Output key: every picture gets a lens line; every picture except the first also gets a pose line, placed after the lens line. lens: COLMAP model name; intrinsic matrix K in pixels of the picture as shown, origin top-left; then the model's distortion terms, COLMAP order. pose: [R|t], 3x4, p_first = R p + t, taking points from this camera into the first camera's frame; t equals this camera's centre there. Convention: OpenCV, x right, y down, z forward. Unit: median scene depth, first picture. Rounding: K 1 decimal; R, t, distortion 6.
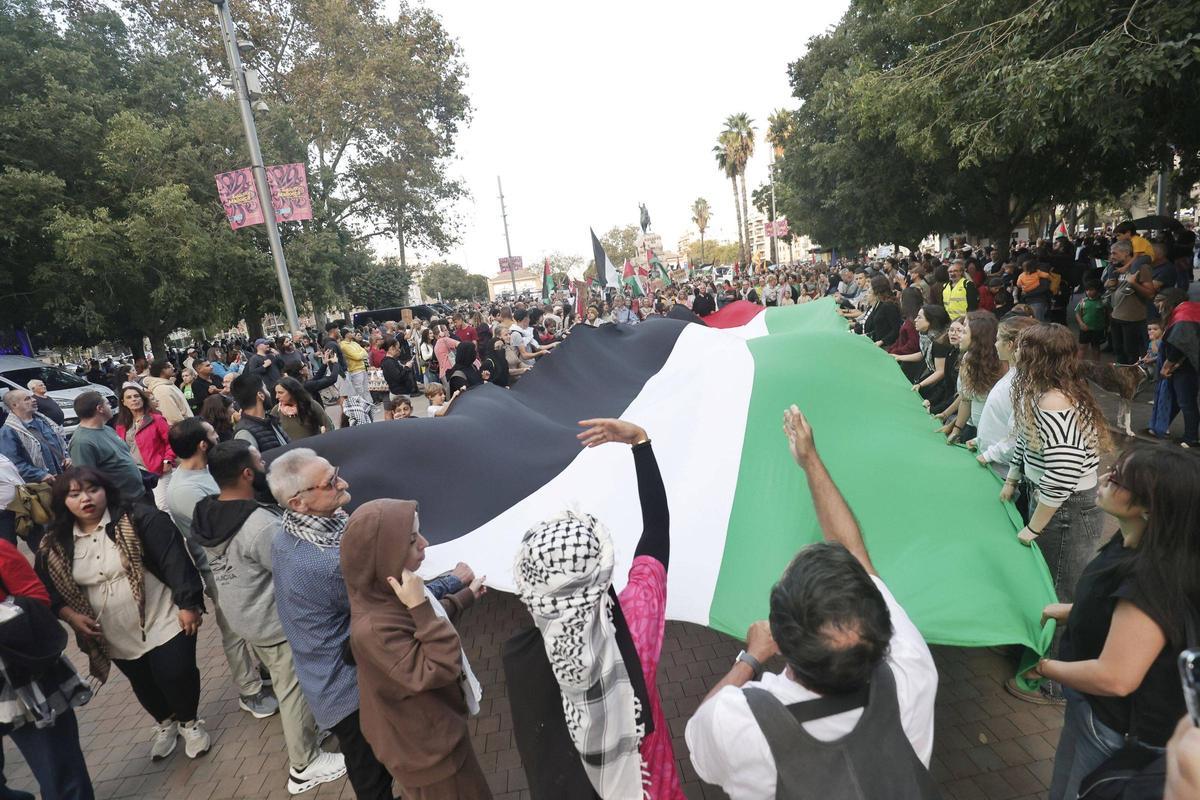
lens RADIAL K [[557.1, 0, 604.6], [0, 557.1, 404.4], [0, 0, 1]] dist [-0.036922, 0.008606]
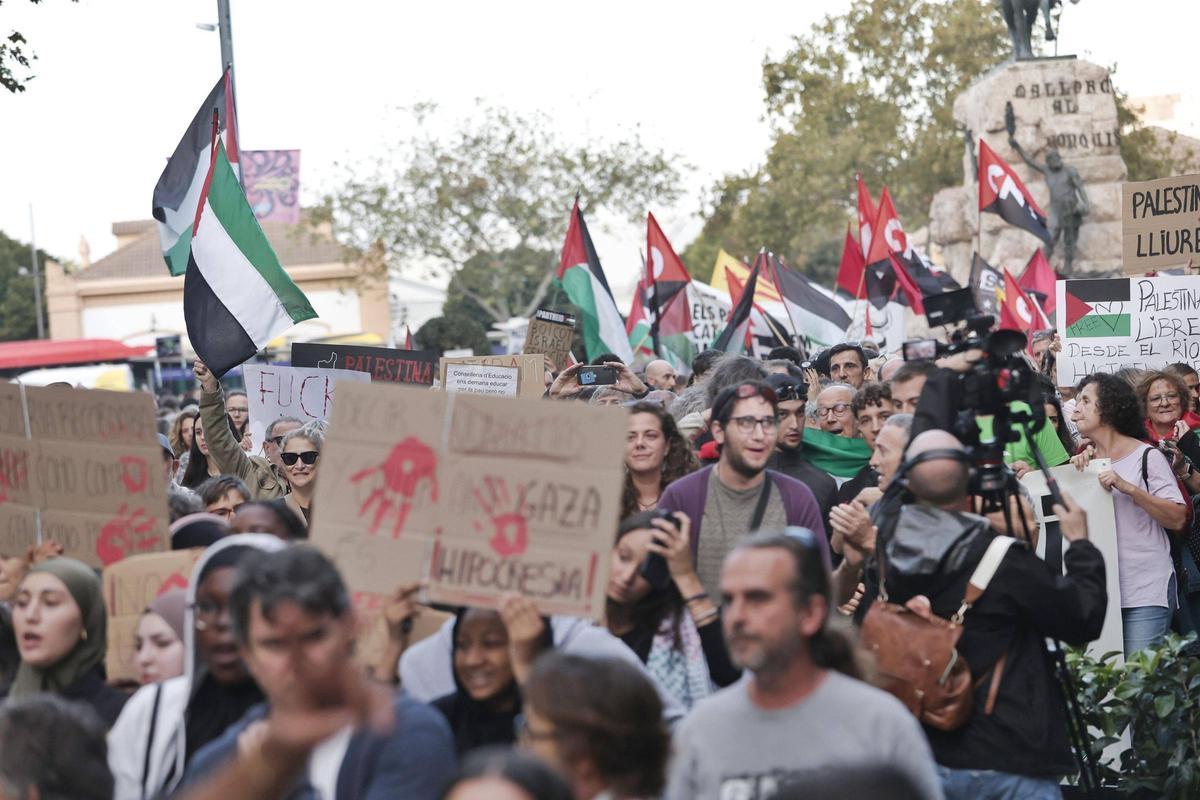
lens RADIAL K [[557.1, 0, 604.6], [0, 557.1, 404.4], [0, 0, 1]] dist [-0.036922, 0.008606]
pose [[0.947614, 0.057010, -0.314290, -0.005431], [-0.106631, 0.983959, -0.143018, -0.303372], [0.301095, 0.169038, 0.938492, 1.531299]]
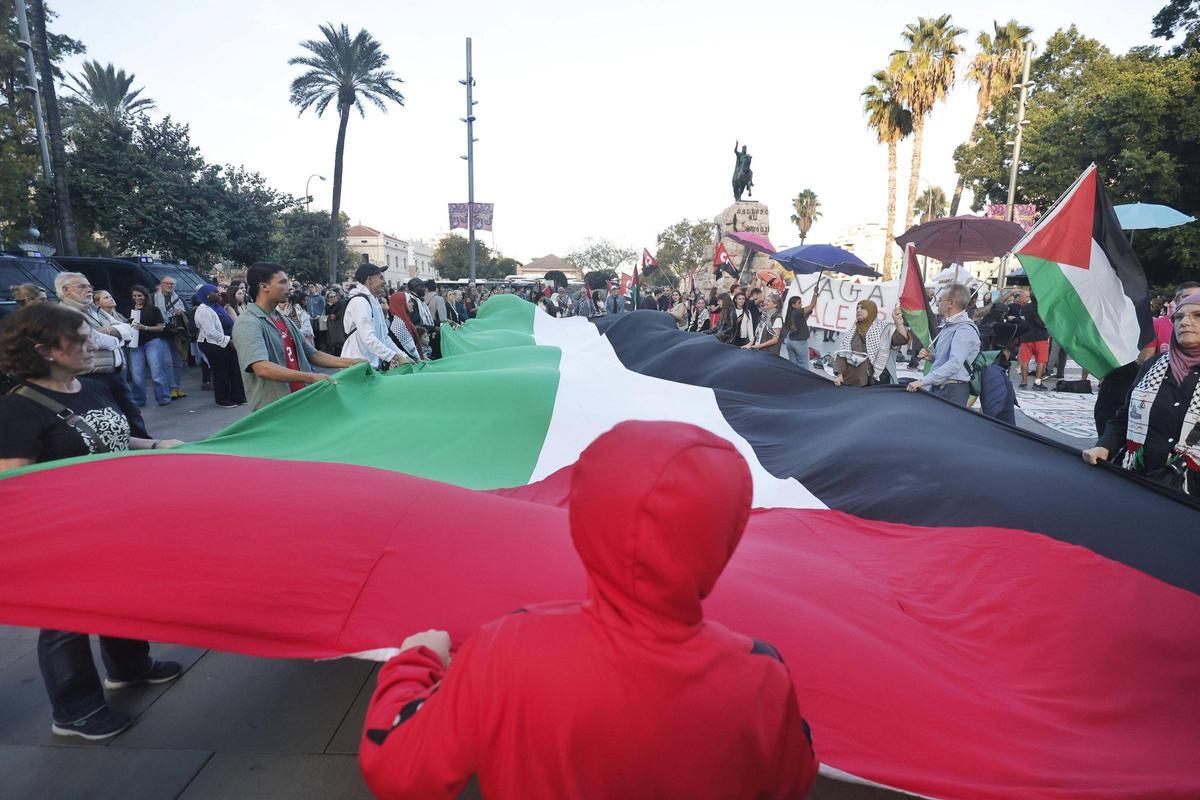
lens RADIAL K [[557.1, 0, 604.6], [0, 557.1, 404.4], [0, 0, 1]] dist [-0.036922, 0.008606]
pose [[0.985431, 0.152155, -0.075997, 0.012668], [-0.152871, 0.988239, -0.003657, -0.075778], [0.074546, 0.015221, 0.997101, 0.383263]]
